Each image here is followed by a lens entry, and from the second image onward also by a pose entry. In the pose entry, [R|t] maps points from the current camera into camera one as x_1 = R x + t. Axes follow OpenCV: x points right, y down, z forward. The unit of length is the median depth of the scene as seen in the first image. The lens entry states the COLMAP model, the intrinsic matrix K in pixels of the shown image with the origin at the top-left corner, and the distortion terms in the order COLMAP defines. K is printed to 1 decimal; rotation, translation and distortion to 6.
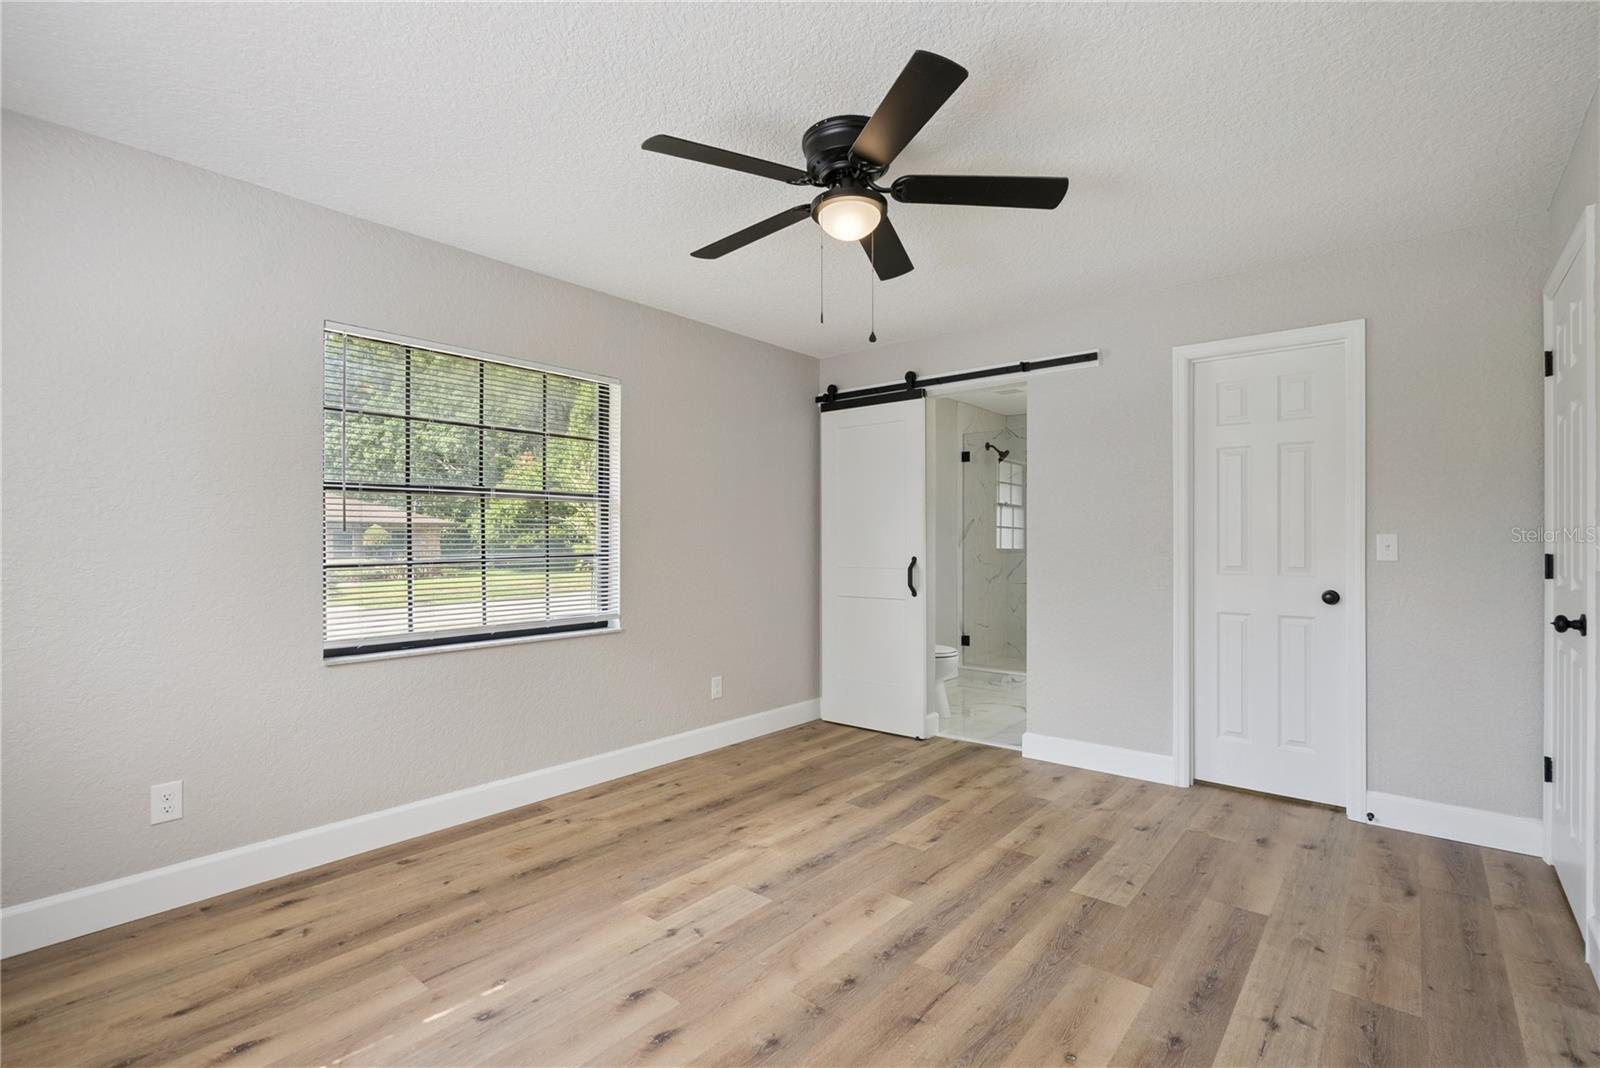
lens RADIAL K [[733.6, 0, 805.7], [0, 733.6, 541.3], [0, 0, 1]] dist [-0.006879, 0.003105]
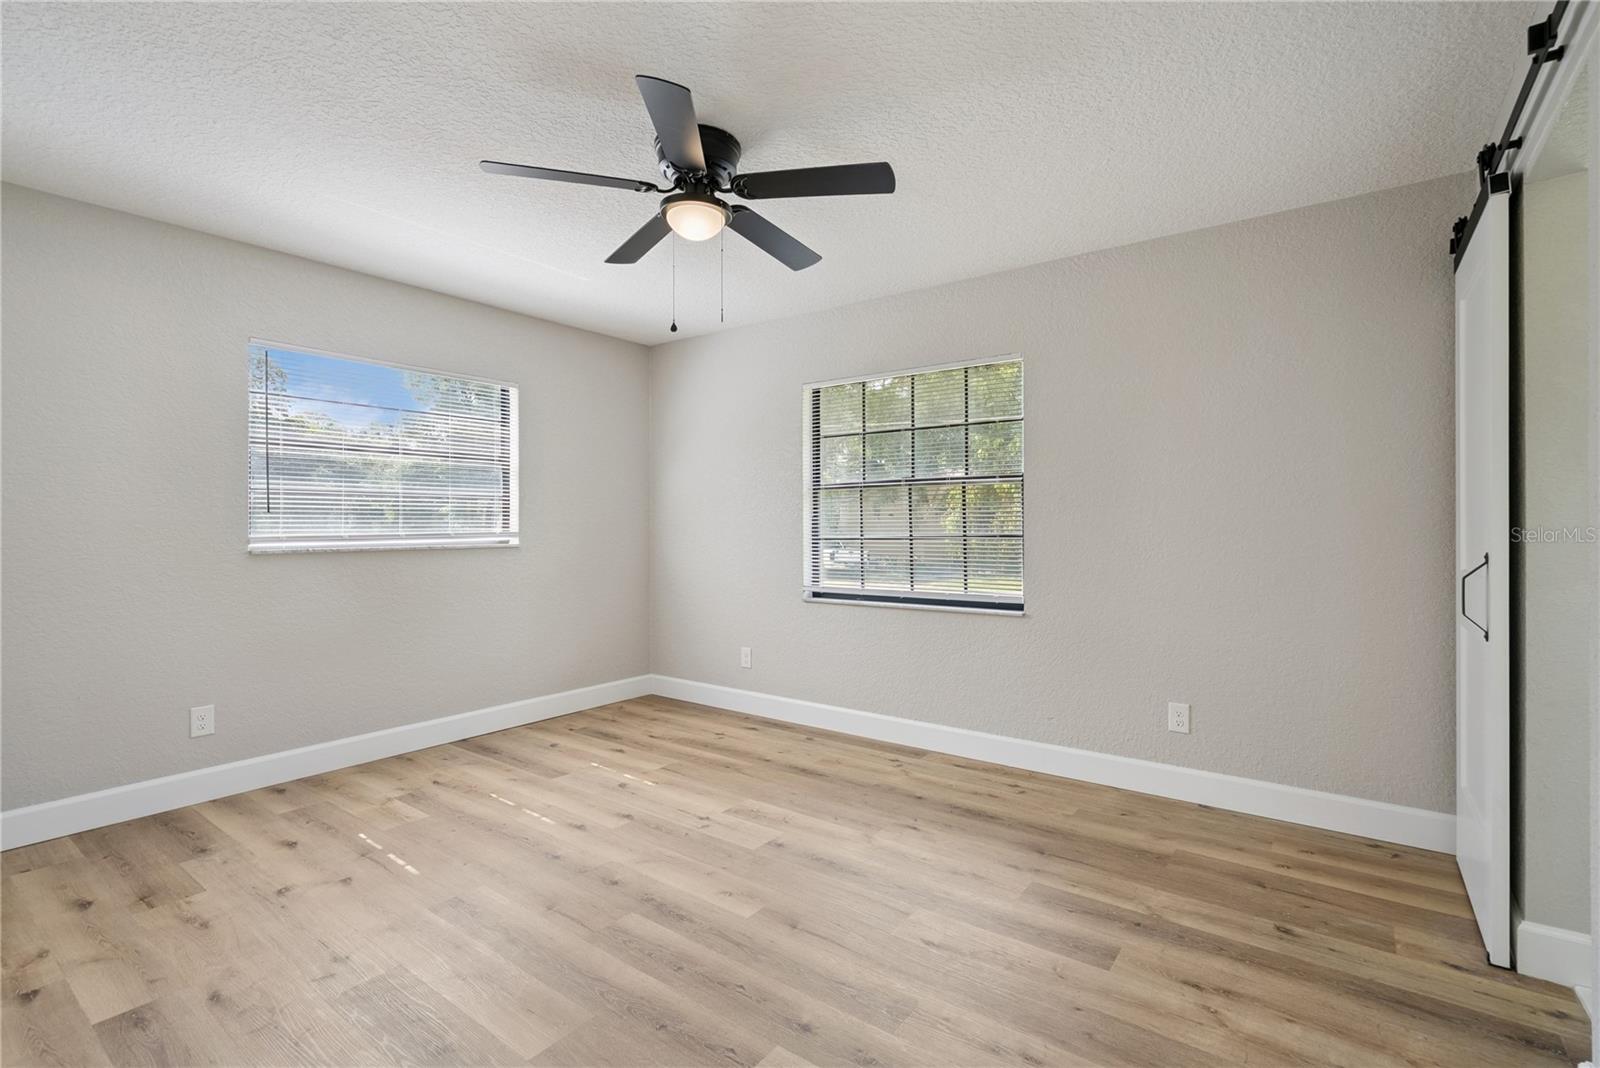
lens RADIAL K [[733.6, 0, 794.2], [0, 733.6, 523.8], [0, 0, 1]] dist [-0.006879, 0.003105]
pose [[0.048940, -0.002371, -0.998799, 0.822351], [0.003111, 0.999993, -0.002222, 0.005485], [0.998797, -0.002998, 0.048947, 0.789844]]
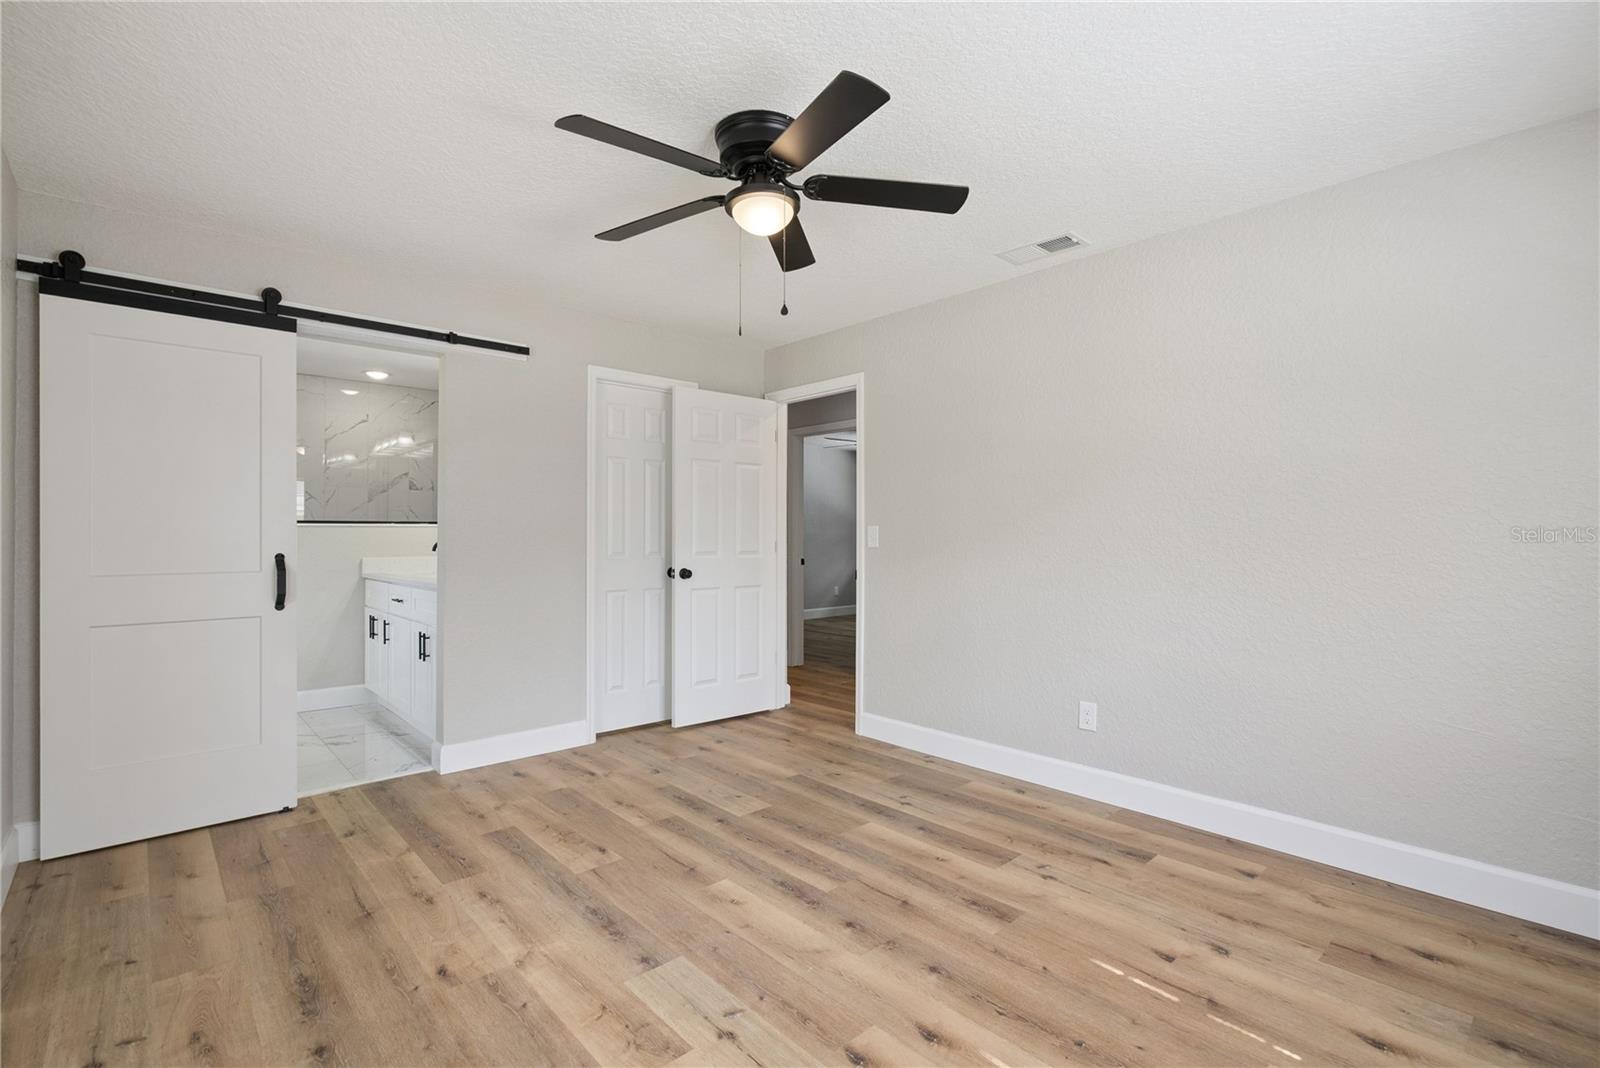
lens RADIAL K [[733.6, 0, 793.2], [0, 733.6, 523.6], [0, 0, 1]] dist [-0.006879, 0.003105]
pose [[0.144805, 0.013921, 0.989362, -0.681240], [-0.001873, 0.999903, -0.013795, 0.002106], [-0.989458, 0.000145, 0.144817, 0.587756]]
